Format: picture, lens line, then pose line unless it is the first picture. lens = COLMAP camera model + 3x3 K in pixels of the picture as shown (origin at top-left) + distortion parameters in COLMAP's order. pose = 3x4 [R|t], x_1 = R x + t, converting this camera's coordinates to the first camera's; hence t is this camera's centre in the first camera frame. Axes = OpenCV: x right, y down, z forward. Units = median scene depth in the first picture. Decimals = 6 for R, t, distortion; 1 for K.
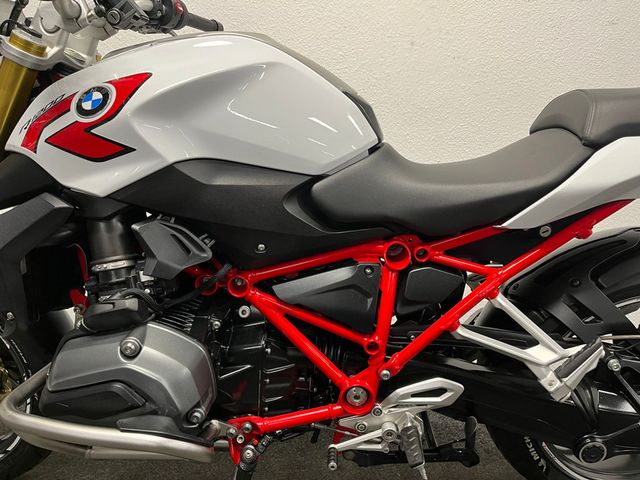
lens RADIAL K [[477.4, 0, 322.0], [0, 477.4, 239.1], [0, 0, 1]] dist [0.081243, -0.117180]
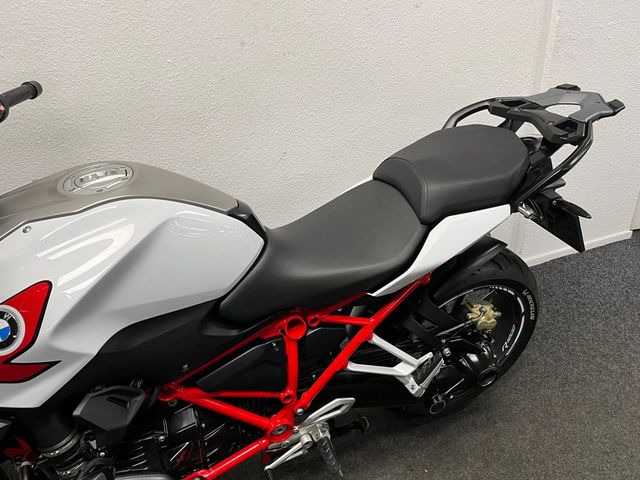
lens RADIAL K [[477.4, 0, 322.0], [0, 477.4, 239.1], [0, 0, 1]] dist [0.081243, -0.117180]
pose [[0.918125, -0.235373, 0.318820, -0.116689], [0.126261, 0.936324, 0.327651, -0.568155], [-0.375639, -0.260570, 0.889381, -0.051490]]
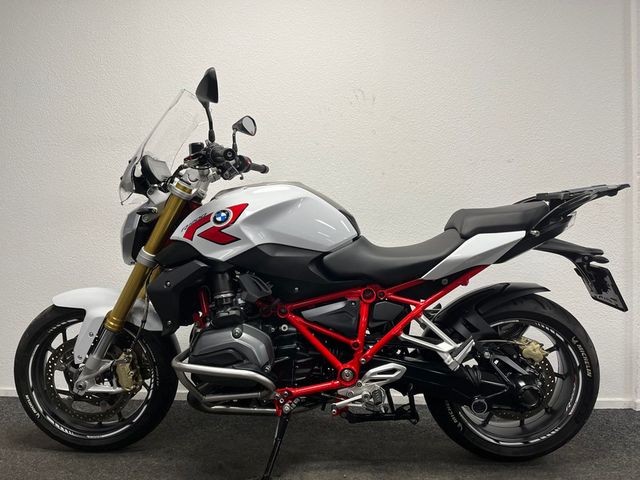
lens RADIAL K [[477.4, 0, 322.0], [0, 477.4, 239.1], [0, 0, 1]] dist [0.081243, -0.117180]
pose [[0.999996, 0.002583, -0.000902, -0.022540], [-0.002704, 0.983208, -0.182467, 0.160574], [0.000416, 0.182468, 0.983212, -0.870473]]
